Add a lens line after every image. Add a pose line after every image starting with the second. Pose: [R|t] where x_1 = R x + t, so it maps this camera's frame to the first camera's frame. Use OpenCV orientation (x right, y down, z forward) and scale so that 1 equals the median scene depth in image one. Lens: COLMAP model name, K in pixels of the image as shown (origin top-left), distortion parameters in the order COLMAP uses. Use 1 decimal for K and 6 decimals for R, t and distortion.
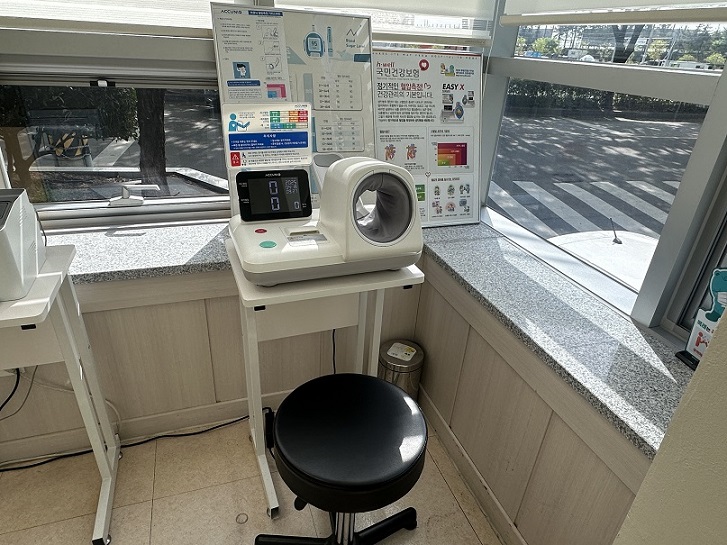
lens RADIAL K [[459.0, 0, 360.3], [0, 459.0, 273.1], [0, 0, 1]] dist [-0.003436, 0.000226]
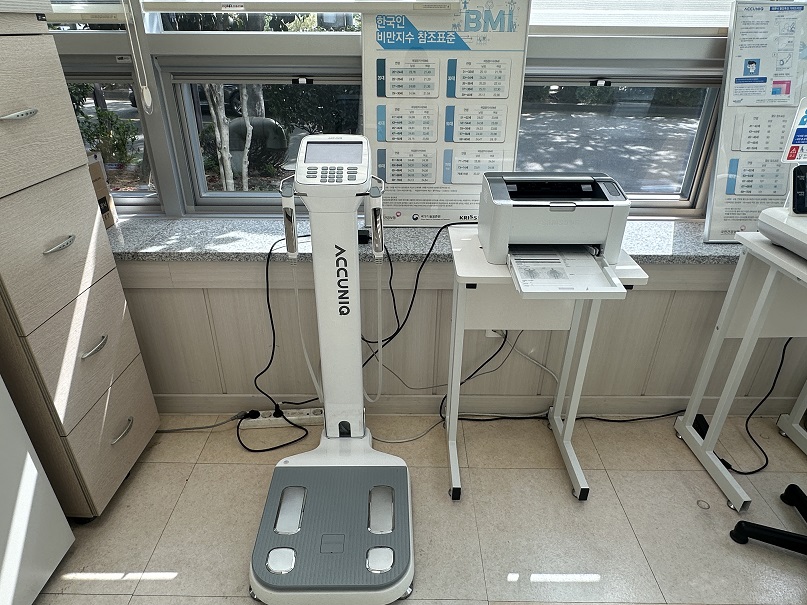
lens RADIAL K [[509.5, 0, 403.7], [0, 509.5, 304.1], [0, 0, 1]] dist [-0.003436, 0.000226]
pose [[0.943586, 0.113388, -0.311109, -0.571802], [-0.109741, 0.993529, 0.029261, 0.124130], [0.312414, 0.006531, 0.949924, -0.292146]]
